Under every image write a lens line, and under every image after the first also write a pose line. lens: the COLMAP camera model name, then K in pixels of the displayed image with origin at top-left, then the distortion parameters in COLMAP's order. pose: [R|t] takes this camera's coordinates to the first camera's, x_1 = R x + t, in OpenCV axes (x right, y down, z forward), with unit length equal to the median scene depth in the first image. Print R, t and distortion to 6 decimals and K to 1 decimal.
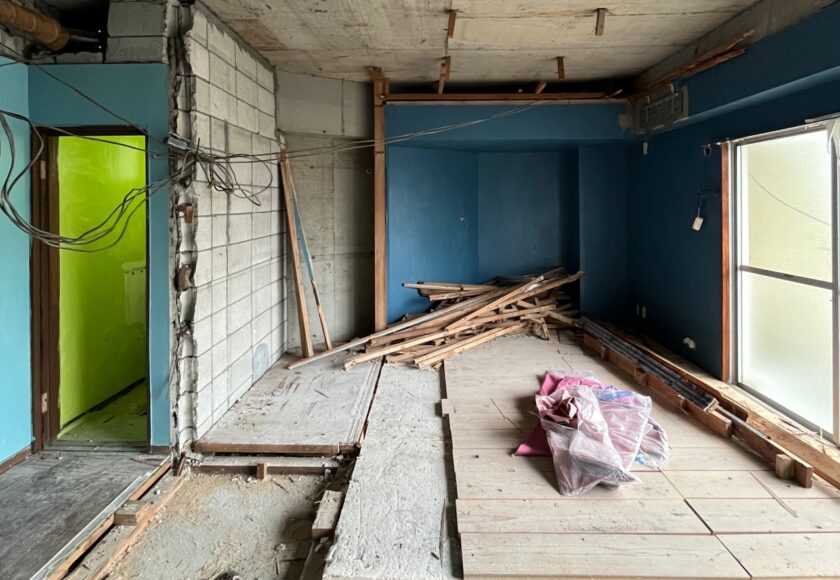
lens RADIAL K [[453.2, 0, 419.0], [0, 453.2, 203.4], [0, 0, 1]] dist [-0.002634, 0.000642]
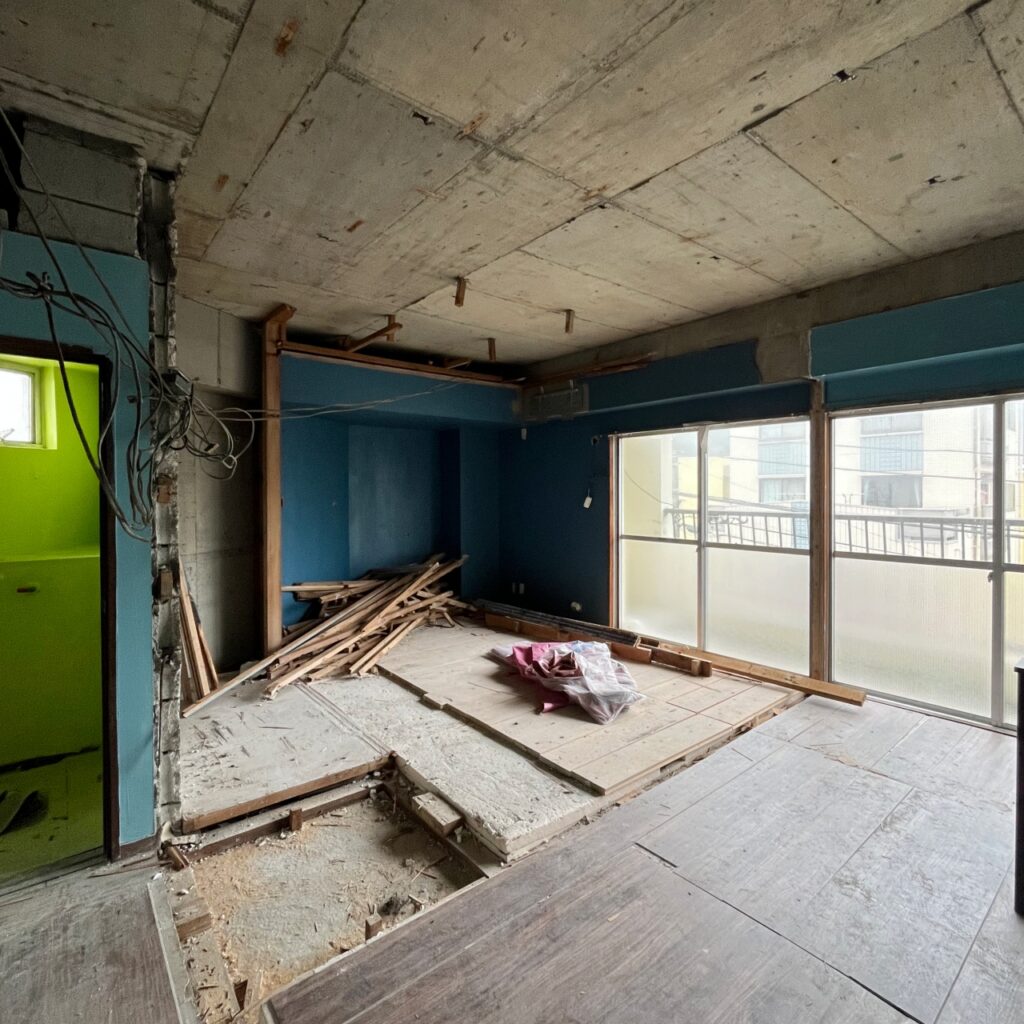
lens RADIAL K [[560.8, 0, 510.9], [0, 560.8, 495.8], [0, 0, 1]] dist [0.000217, -0.000412]
pose [[0.761803, -0.002458, 0.647804, -0.534454], [-0.002336, 0.999976, 0.006541, 0.021174], [-0.647805, -0.006496, 0.761779, 0.024009]]
